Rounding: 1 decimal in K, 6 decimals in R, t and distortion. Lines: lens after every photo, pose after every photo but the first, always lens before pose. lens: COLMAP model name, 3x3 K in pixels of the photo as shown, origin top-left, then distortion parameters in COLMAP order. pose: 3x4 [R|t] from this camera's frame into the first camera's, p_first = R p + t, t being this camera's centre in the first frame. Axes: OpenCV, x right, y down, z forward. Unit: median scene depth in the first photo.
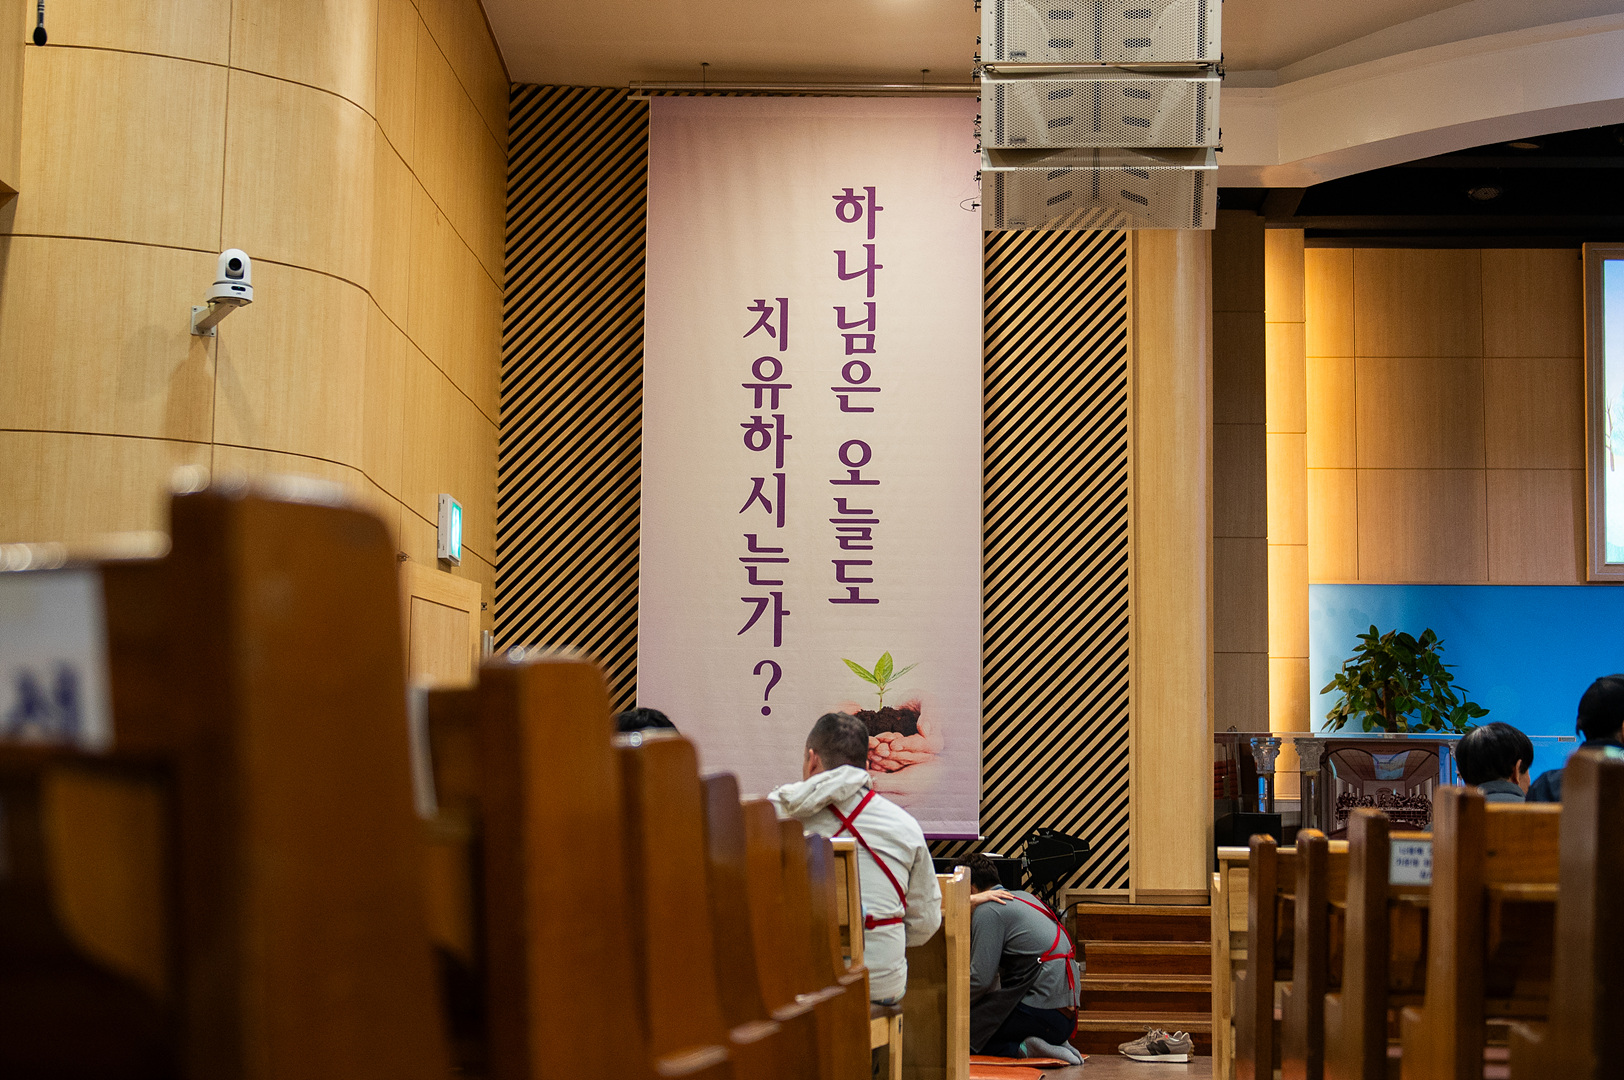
lens RADIAL K [[2721.7, 0, 823.0], [0, 2721.7, 542.3], [0, 0, 1]] dist [0.022990, 0.000000]
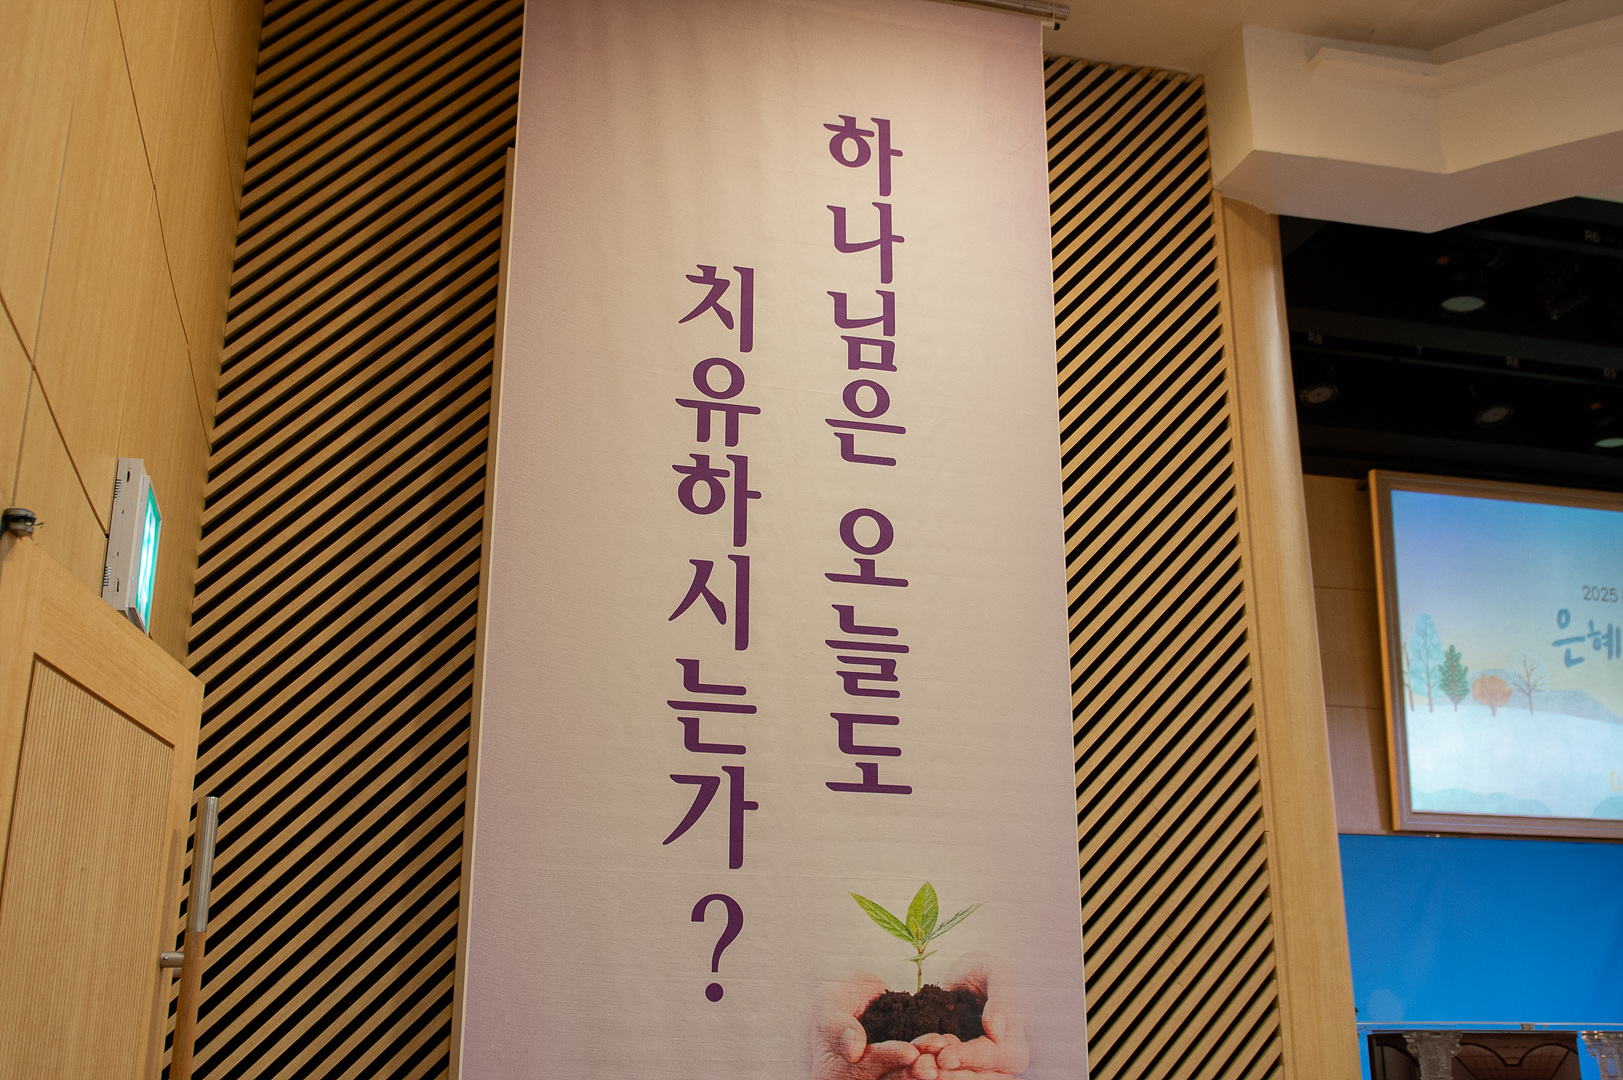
lens RADIAL K [[1727.9, 0, 825.8], [0, 1727.9, 515.7], [0, 0, 1]] dist [-0.008649, 0.000000]
pose [[0.952724, 0.081541, 0.292692, -0.104354], [-0.025225, 0.981218, -0.191247, 0.034500], [-0.302789, 0.174823, 0.936886, 0.659234]]
